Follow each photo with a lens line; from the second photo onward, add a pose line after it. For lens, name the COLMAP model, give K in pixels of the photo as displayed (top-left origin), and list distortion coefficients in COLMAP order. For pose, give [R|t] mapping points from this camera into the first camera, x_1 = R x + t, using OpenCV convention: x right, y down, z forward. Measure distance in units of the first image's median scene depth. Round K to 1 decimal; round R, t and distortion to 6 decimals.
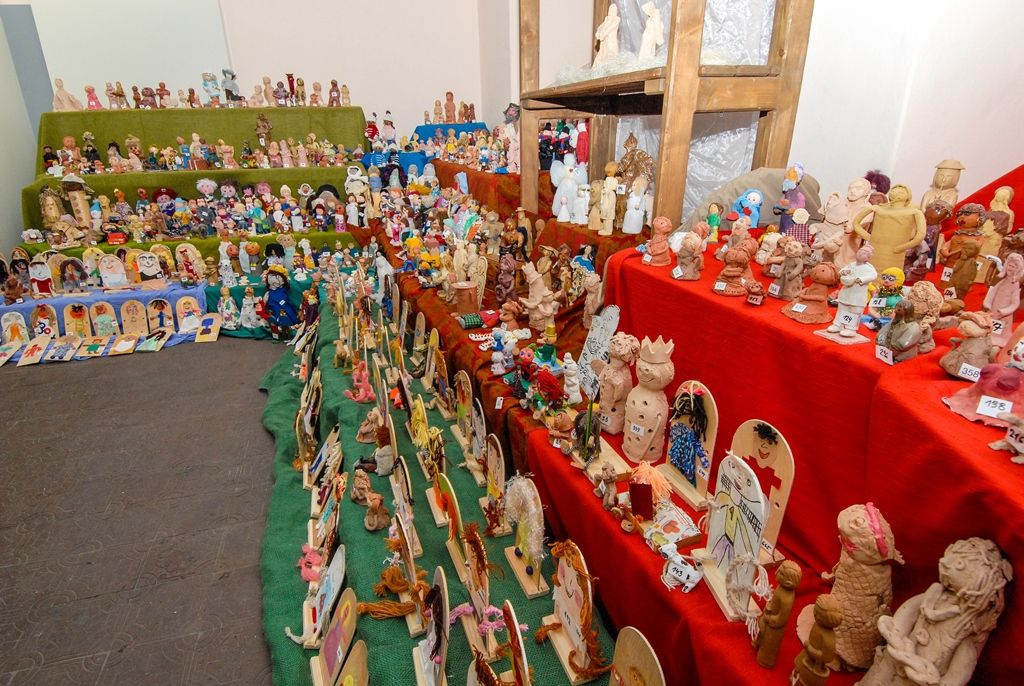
lens RADIAL K [[526.4, 0, 511.8], [0, 526.4, 350.4], [0, 0, 1]] dist [0.047105, -0.051016]
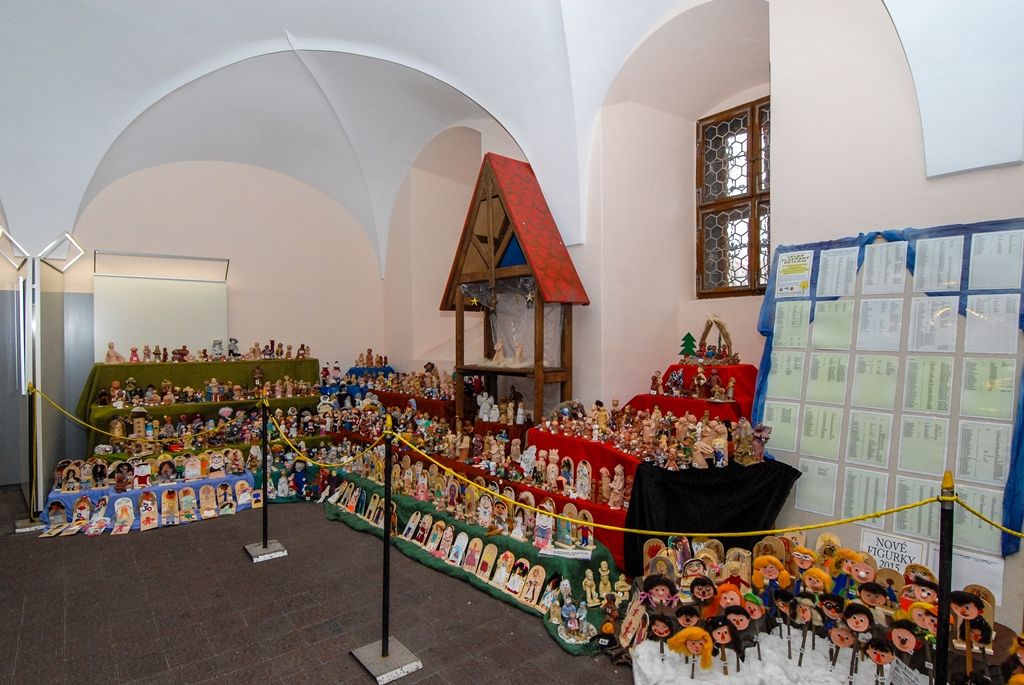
lens RADIAL K [[526.4, 0, 511.8], [0, 526.4, 349.9], [0, 0, 1]] dist [0.047105, -0.051016]
pose [[0.928142, 0.006890, 0.372163, -0.408116], [0.132557, 0.928163, -0.347768, 0.172749], [-0.347823, 0.372111, 0.860554, -0.692543]]
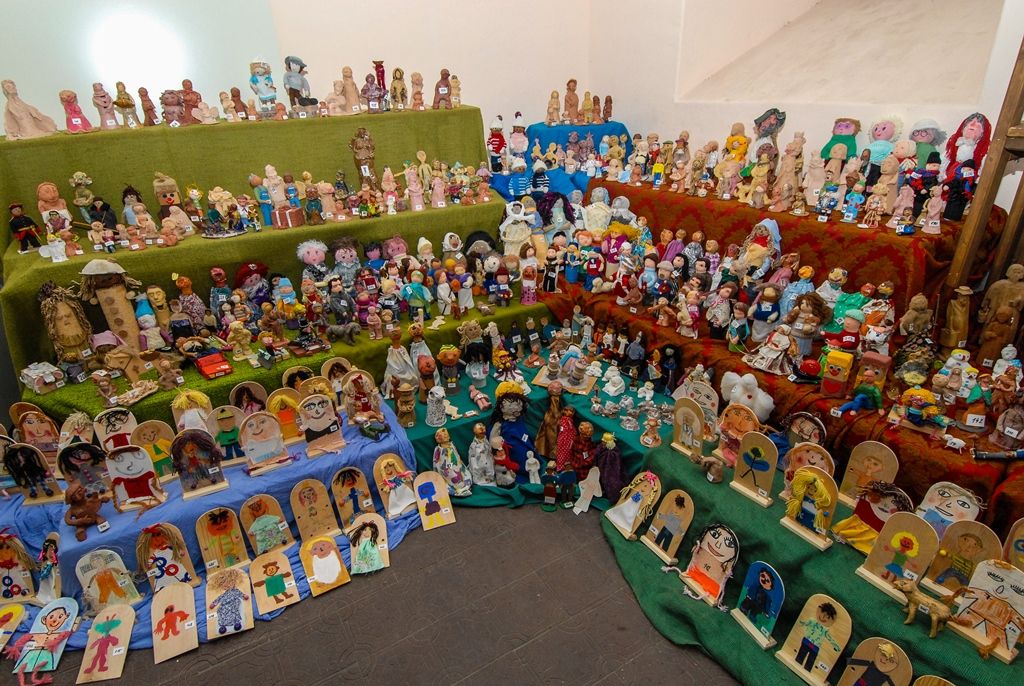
lens RADIAL K [[538.0, 0, 512.4], [0, 538.0, 365.7], [0, 0, 1]] dist [0.051878, -0.052881]
pose [[0.973105, -0.123185, 0.194659, -0.515445], [0.107051, 0.990046, 0.091376, -0.219923], [-0.203977, -0.068080, 0.976606, 0.322079]]
